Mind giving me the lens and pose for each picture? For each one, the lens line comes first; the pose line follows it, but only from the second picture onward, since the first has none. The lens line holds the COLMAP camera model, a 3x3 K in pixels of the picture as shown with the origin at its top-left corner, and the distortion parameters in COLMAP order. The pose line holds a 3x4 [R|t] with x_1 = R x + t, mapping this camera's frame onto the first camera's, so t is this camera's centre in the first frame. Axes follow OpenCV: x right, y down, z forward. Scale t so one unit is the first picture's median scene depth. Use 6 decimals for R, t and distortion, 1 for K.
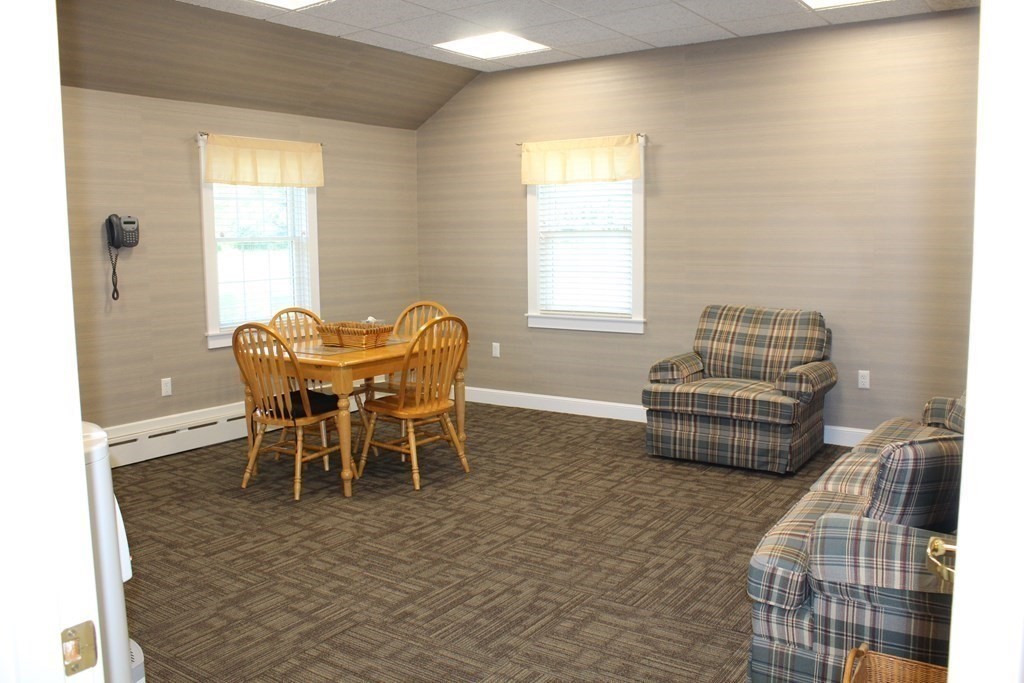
lens RADIAL K [[850.4, 0, 520.6], [0, 850.4, 339.4], [0, 0, 1]] dist [-0.179518, 0.176931]
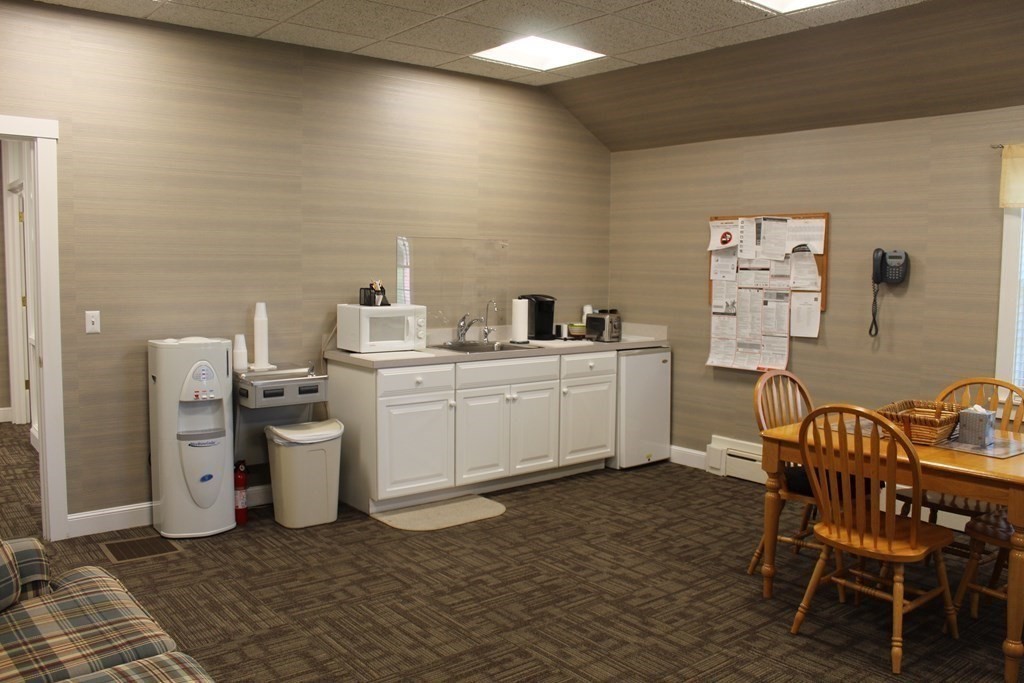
lens RADIAL K [[850.4, 0, 520.6], [0, 850.4, 339.4], [0, 0, 1]] dist [-0.179518, 0.176931]
pose [[-0.283280, 0.095221, -0.954298, 0.692664], [-0.124628, 0.982966, 0.135077, -0.156920], [0.950905, 0.157197, -0.266587, 1.089975]]
